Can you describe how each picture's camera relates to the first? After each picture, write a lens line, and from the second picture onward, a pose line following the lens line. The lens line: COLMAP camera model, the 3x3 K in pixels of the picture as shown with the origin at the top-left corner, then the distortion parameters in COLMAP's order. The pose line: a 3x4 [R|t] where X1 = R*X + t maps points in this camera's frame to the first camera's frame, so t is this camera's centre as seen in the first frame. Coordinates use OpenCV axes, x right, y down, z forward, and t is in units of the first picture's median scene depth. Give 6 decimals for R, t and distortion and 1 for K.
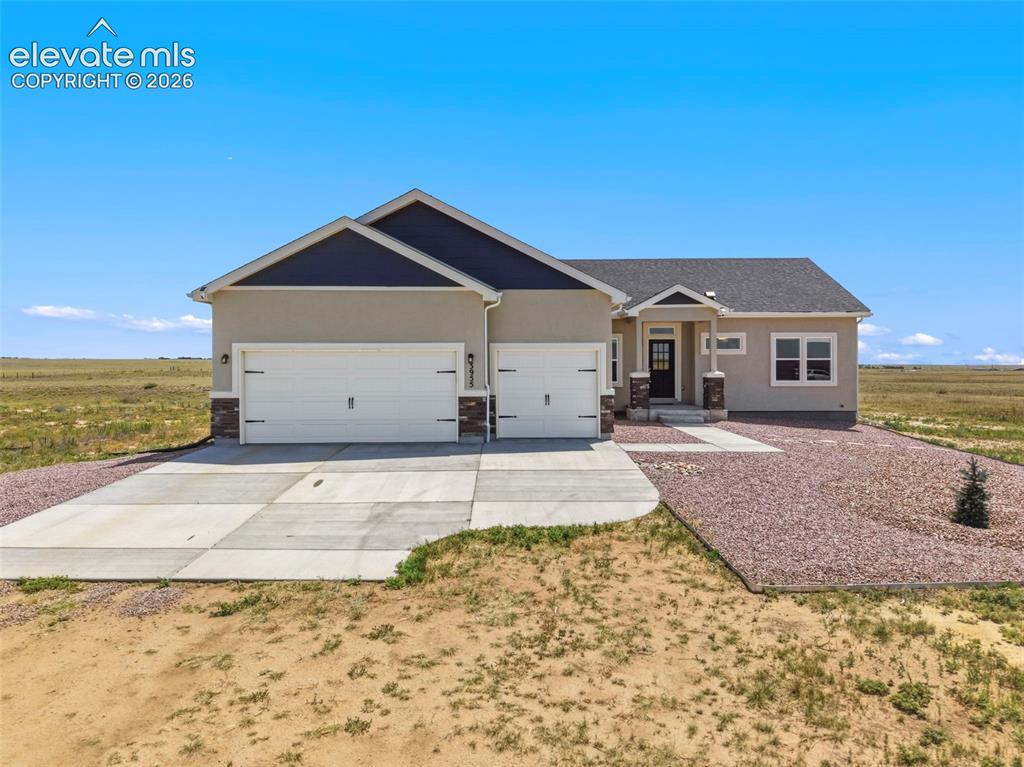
lens RADIAL K [[706.0, 0, 505.6], [0, 706.0, 381.0], [0, 0, 1]] dist [0.004726, -0.000791]
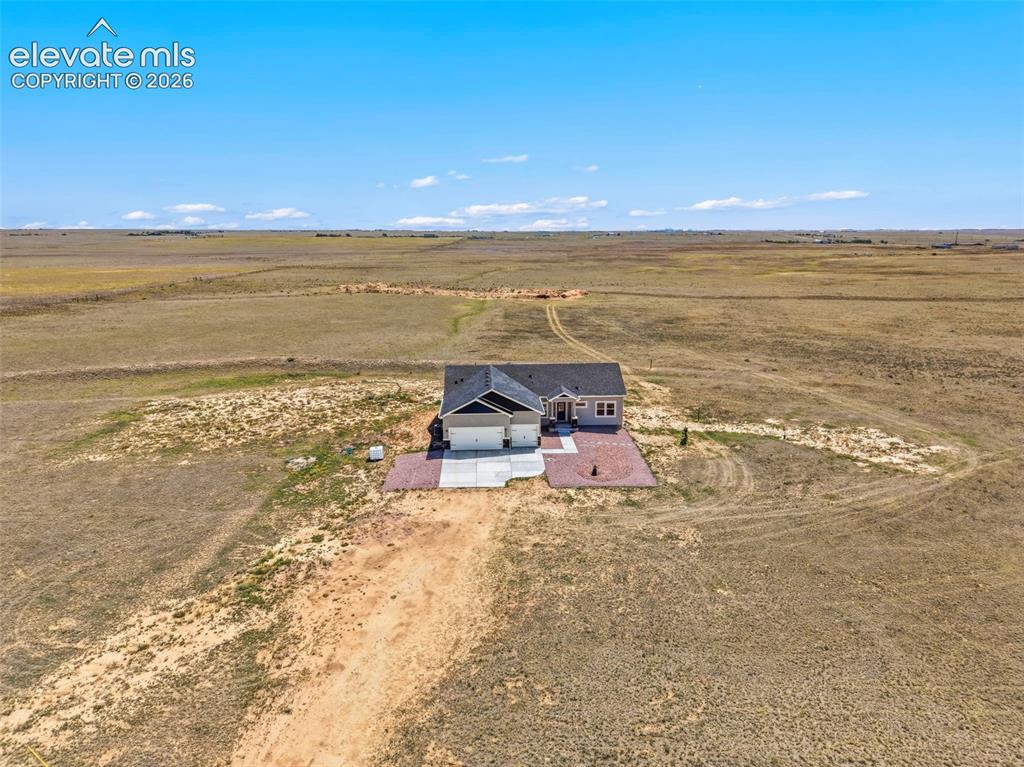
lens RADIAL K [[706.0, 0, 505.6], [0, 706.0, 381.0], [0, 0, 1]] dist [0.004726, -0.000791]
pose [[0.999376, -0.008590, 0.034270, -0.179814], [0.002241, 0.983455, 0.181136, -1.005302], [-0.035259, -0.180947, 0.982861, -2.847375]]
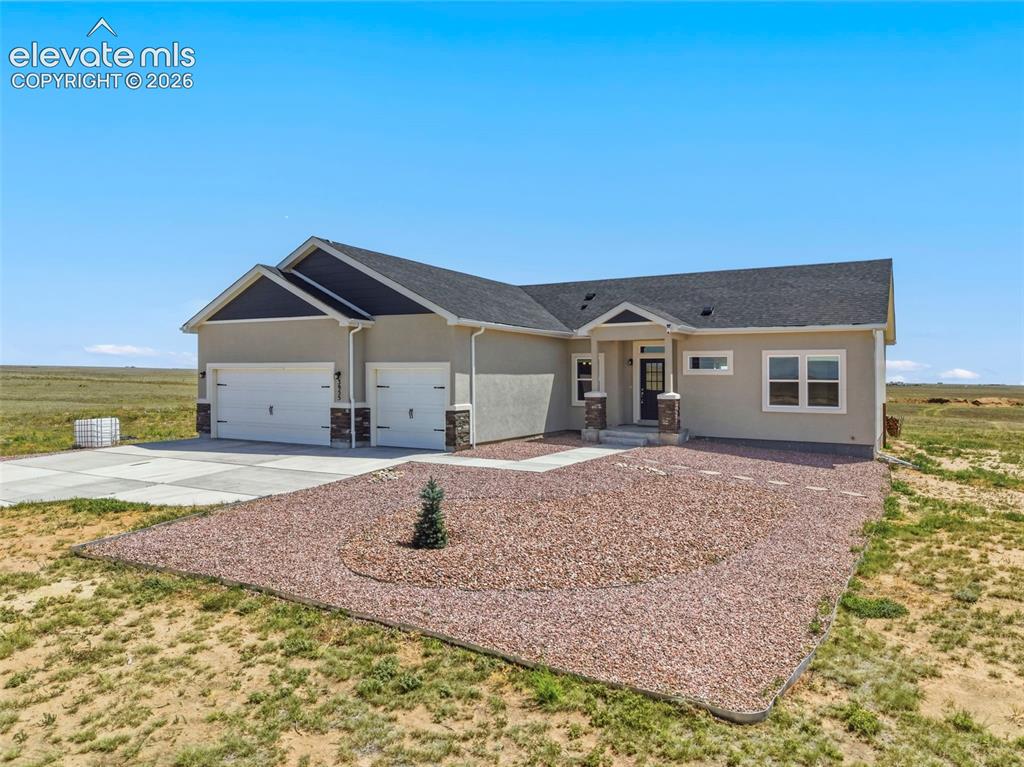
lens RADIAL K [[706.0, 0, 505.6], [0, 706.0, 381.0], [0, 0, 1]] dist [0.004726, -0.000791]
pose [[0.868812, 0.012720, -0.494979, 0.739681], [-0.025559, 0.999489, -0.019177, -0.007295], [0.494483, 0.029312, 0.868693, 0.103707]]
